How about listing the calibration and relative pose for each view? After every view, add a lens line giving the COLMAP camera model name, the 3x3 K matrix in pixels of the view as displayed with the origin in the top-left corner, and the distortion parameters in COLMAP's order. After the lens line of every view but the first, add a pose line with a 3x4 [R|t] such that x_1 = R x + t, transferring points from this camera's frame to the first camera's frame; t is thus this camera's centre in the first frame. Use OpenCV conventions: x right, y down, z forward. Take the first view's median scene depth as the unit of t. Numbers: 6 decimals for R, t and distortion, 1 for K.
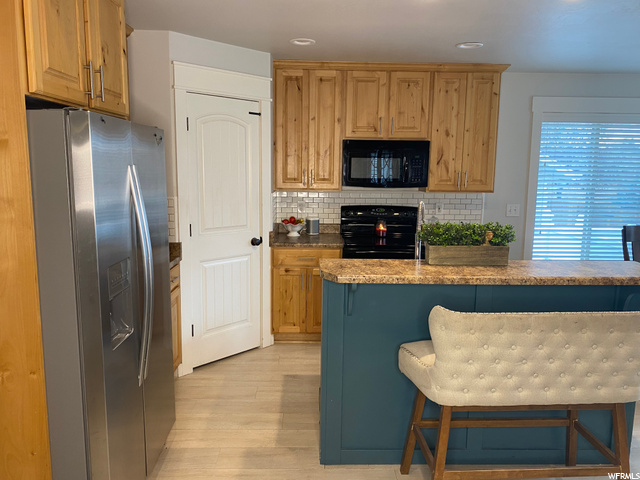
lens RADIAL K [[489.4, 0, 319.6], [0, 489.4, 239.3], [0, 0, 1]] dist [0.033792, -0.044775]
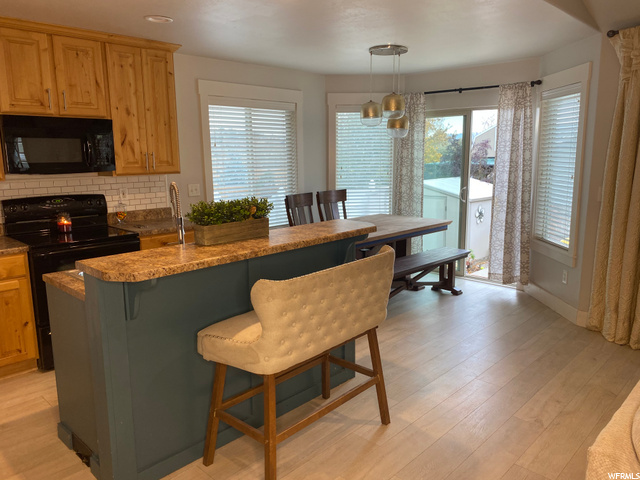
lens RADIAL K [[489.4, 0, 323.2], [0, 489.4, 241.9], [0, 0, 1]] dist [0.033792, -0.044775]
pose [[0.697592, -0.149779, 0.700665, -0.173513], [0.125939, 0.988313, 0.085882, -0.006029], [-0.705340, 0.028331, 0.708303, 0.087858]]
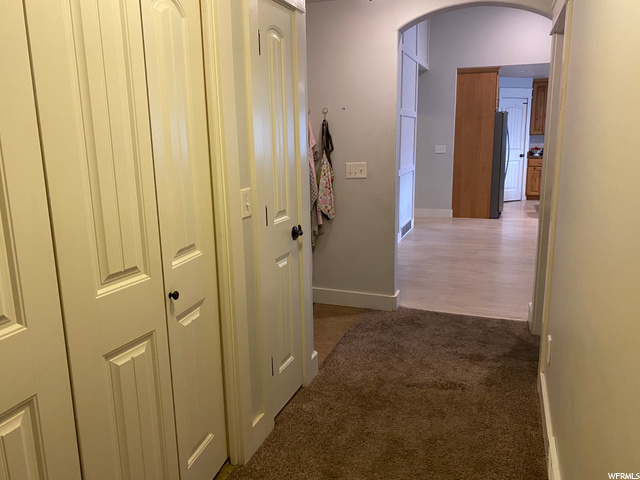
lens RADIAL K [[489.4, 0, 320.4], [0, 489.4, 238.9], [0, 0, 1]] dist [0.033792, -0.044775]
pose [[0.926935, 0.042686, -0.372787, -0.121830], [-0.019905, 0.997703, 0.064747, 0.266829], [0.374695, -0.052595, 0.925655, -1.596194]]
